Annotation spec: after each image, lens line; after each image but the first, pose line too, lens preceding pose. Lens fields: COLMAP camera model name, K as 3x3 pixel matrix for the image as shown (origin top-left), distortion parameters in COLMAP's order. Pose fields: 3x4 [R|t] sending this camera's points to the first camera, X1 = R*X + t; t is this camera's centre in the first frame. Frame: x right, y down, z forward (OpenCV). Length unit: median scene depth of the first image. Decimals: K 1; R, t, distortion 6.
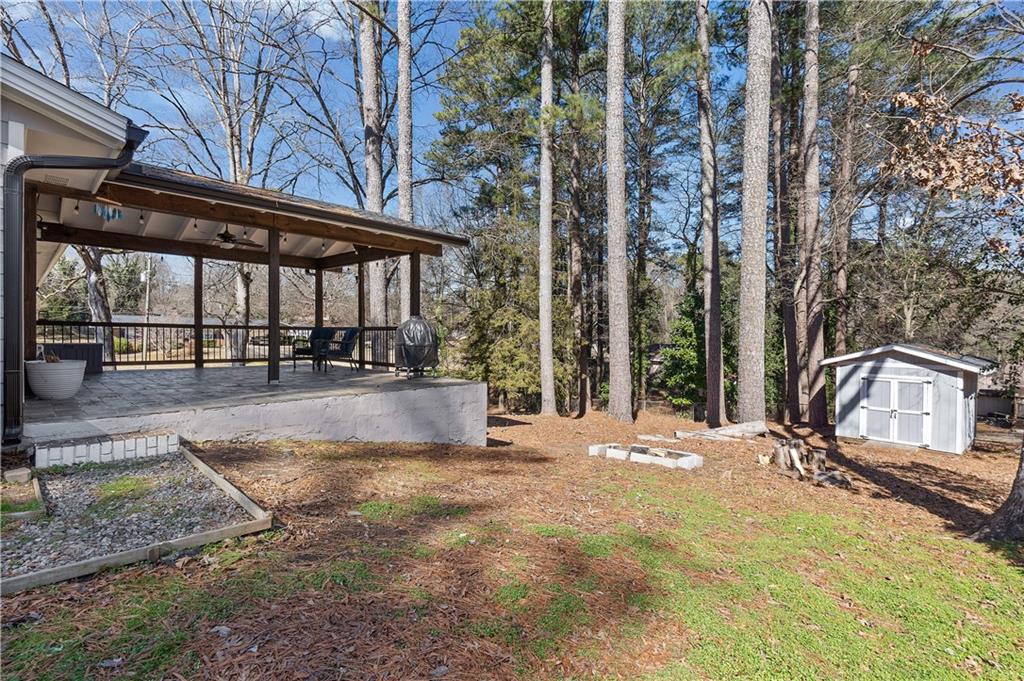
lens RADIAL K [[474.3, 0, 516.4], [0, 474.3, 337.3], [0, 0, 1]] dist [0.006038, 0.000997]
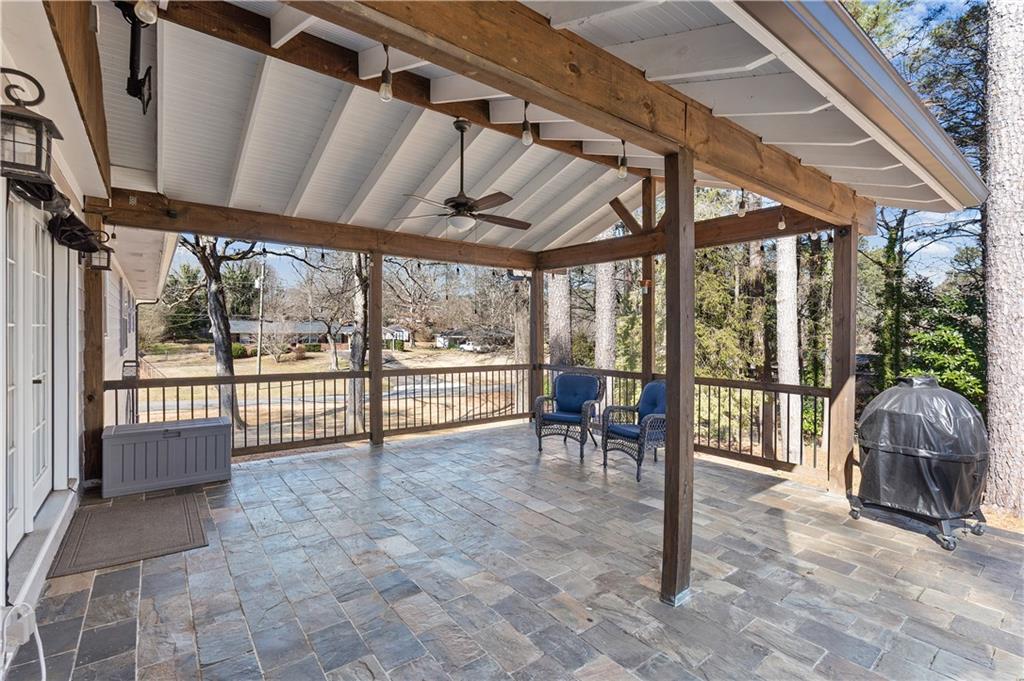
lens RADIAL K [[474.3, 0, 515.2], [0, 474.3, 338.2], [0, 0, 1]] dist [0.006038, 0.000997]
pose [[0.987229, -0.002242, -0.159293, -0.146364], [0.003047, 0.999984, 0.004804, -0.024353], [0.159280, -0.005228, 0.987220, 0.164148]]
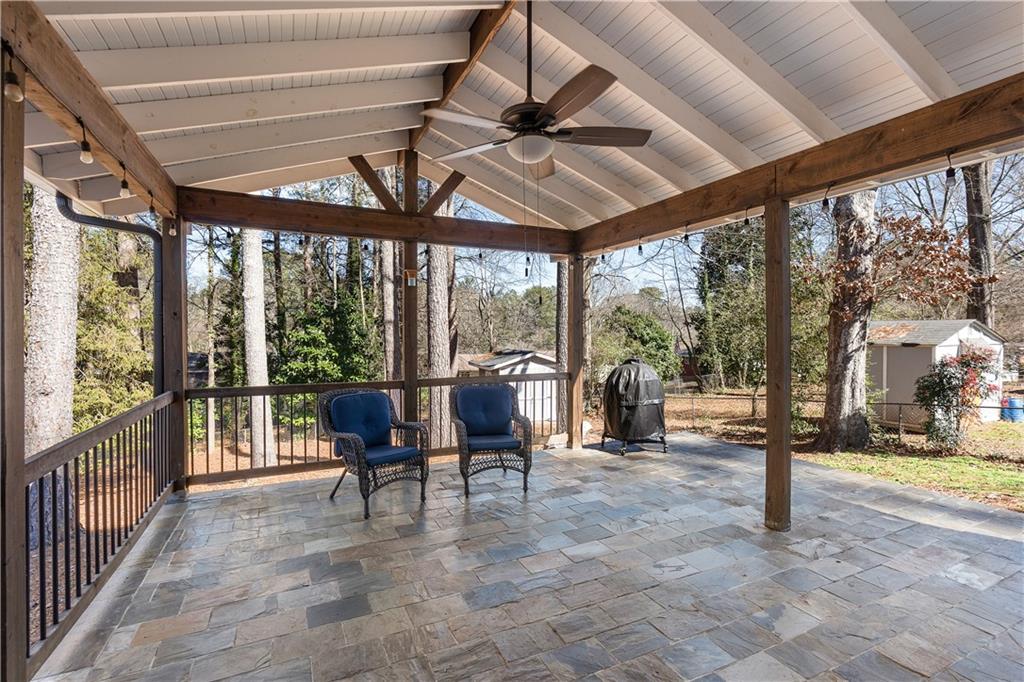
lens RADIAL K [[474.3, 0, 511.6], [0, 474.3, 334.7], [0, 0, 1]] dist [0.006038, 0.000997]
pose [[0.355562, -0.019224, 0.934455, -0.273616], [0.013827, 0.999787, 0.015307, -0.026992], [-0.934550, 0.007478, 0.355752, 0.281992]]
